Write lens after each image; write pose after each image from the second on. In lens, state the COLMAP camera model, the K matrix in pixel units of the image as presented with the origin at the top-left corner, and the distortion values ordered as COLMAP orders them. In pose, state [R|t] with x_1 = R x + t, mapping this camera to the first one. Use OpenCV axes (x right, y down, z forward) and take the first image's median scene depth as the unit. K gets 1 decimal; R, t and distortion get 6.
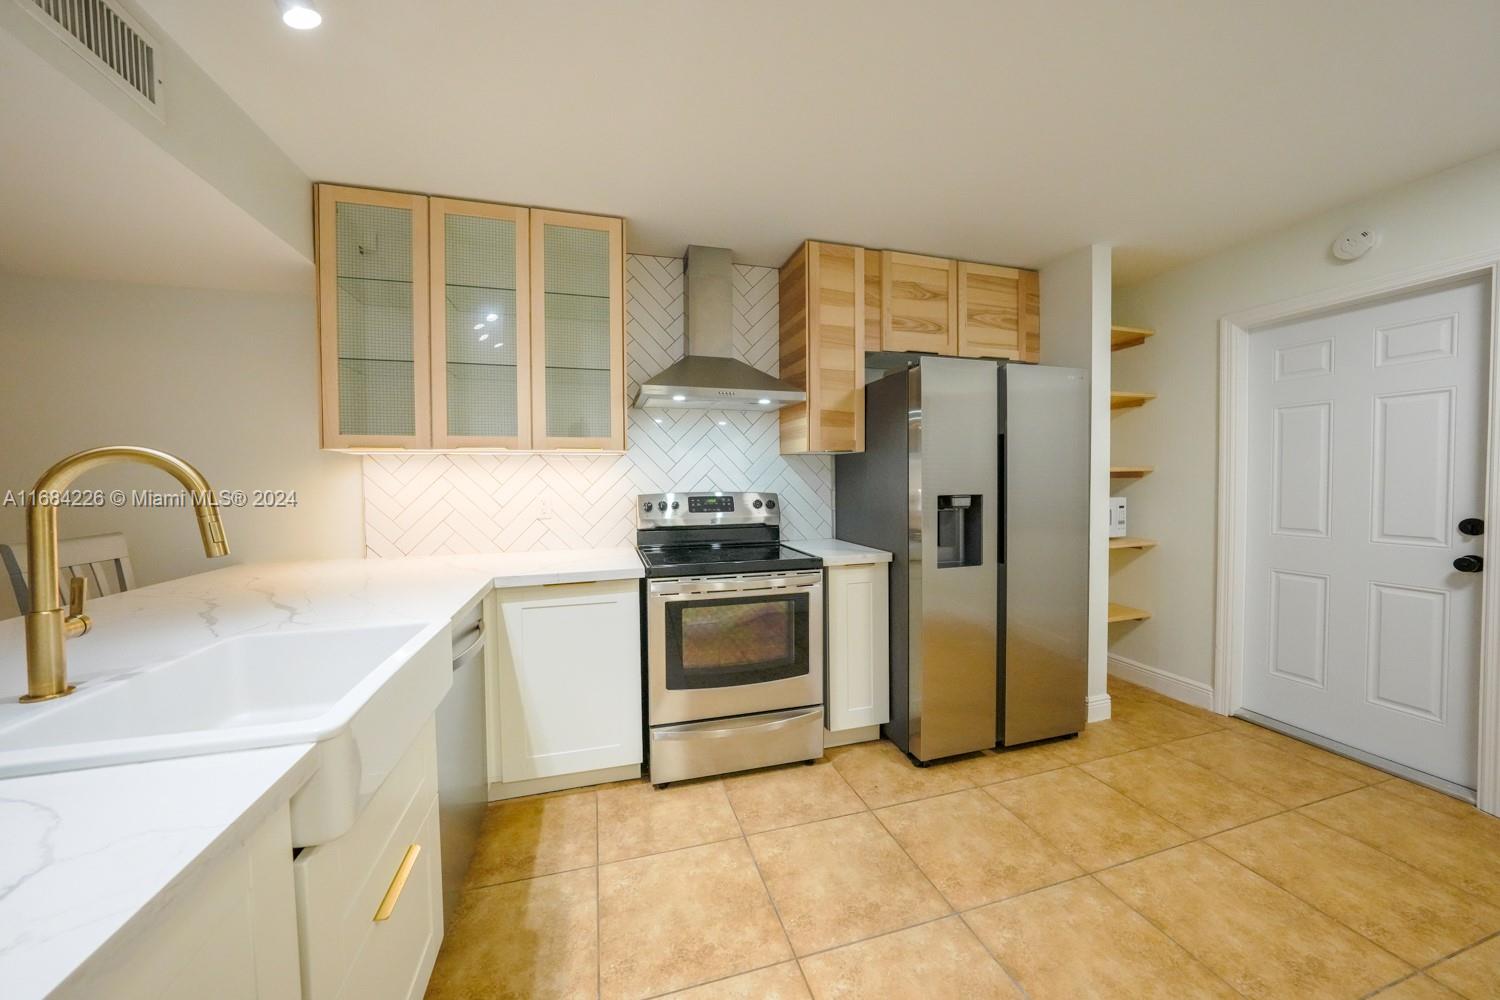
lens RADIAL K [[514.0, 0, 756.8], [0, 514.0, 499.5], [0, 0, 1]] dist [-0.002441, -0.000064]
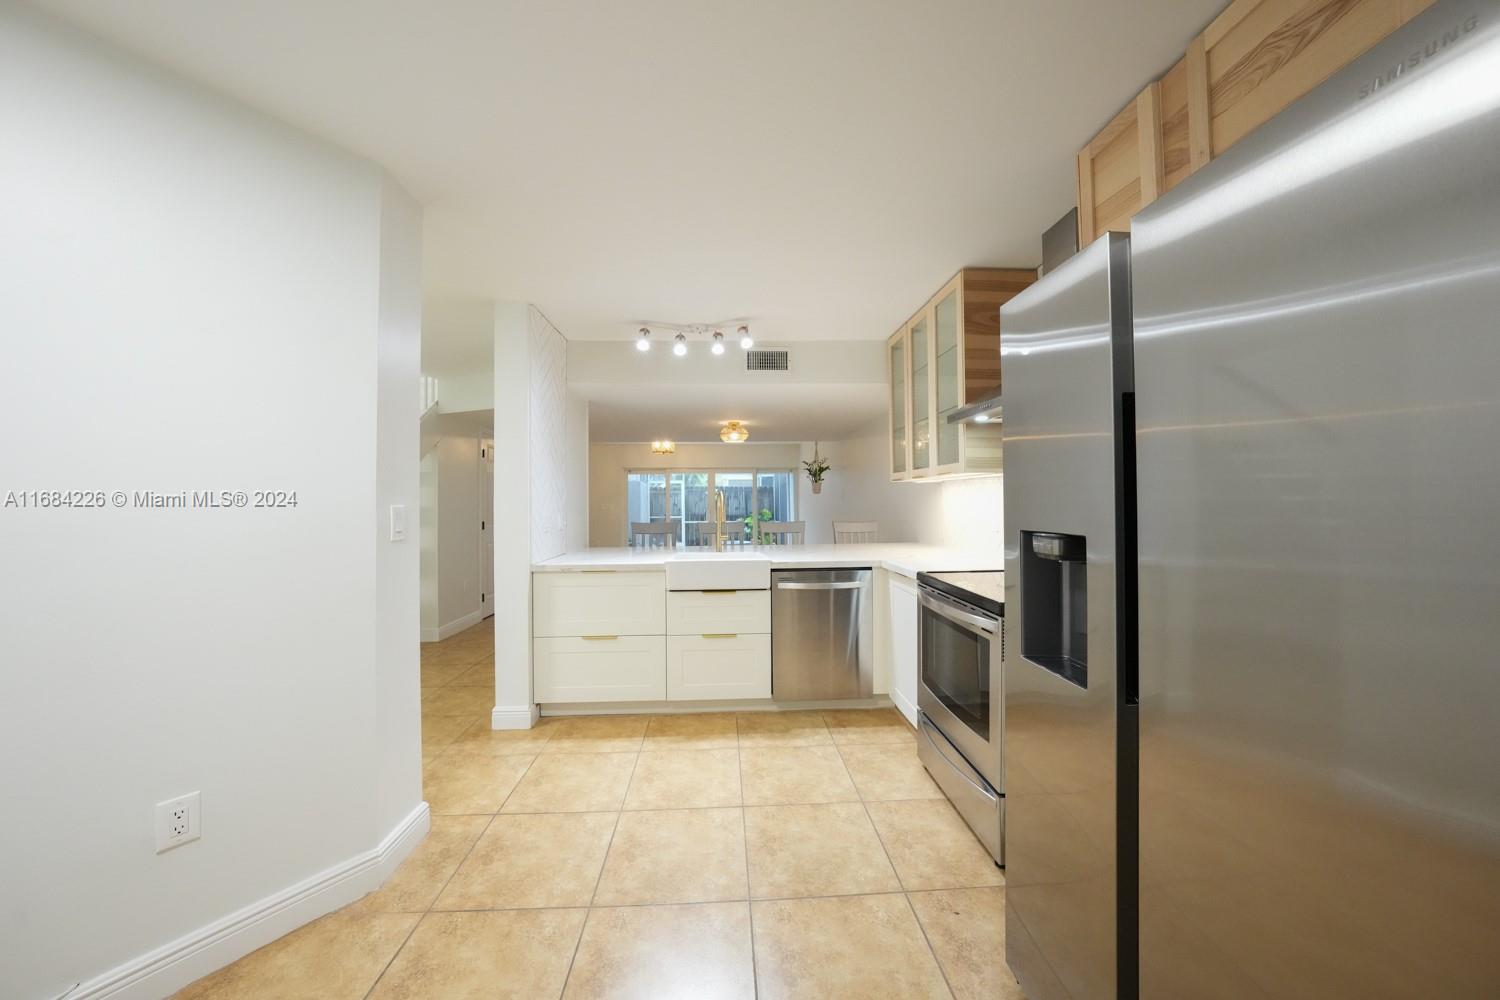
lens RADIAL K [[514.0, 0, 756.9], [0, 514.0, 498.3], [0, 0, 1]] dist [-0.002441, -0.000064]
pose [[-0.220547, 0.000718, -0.975376, 1.235137], [-0.018745, 0.999812, 0.004974, -0.052199], [0.975196, 0.019380, -0.220492, 1.047980]]
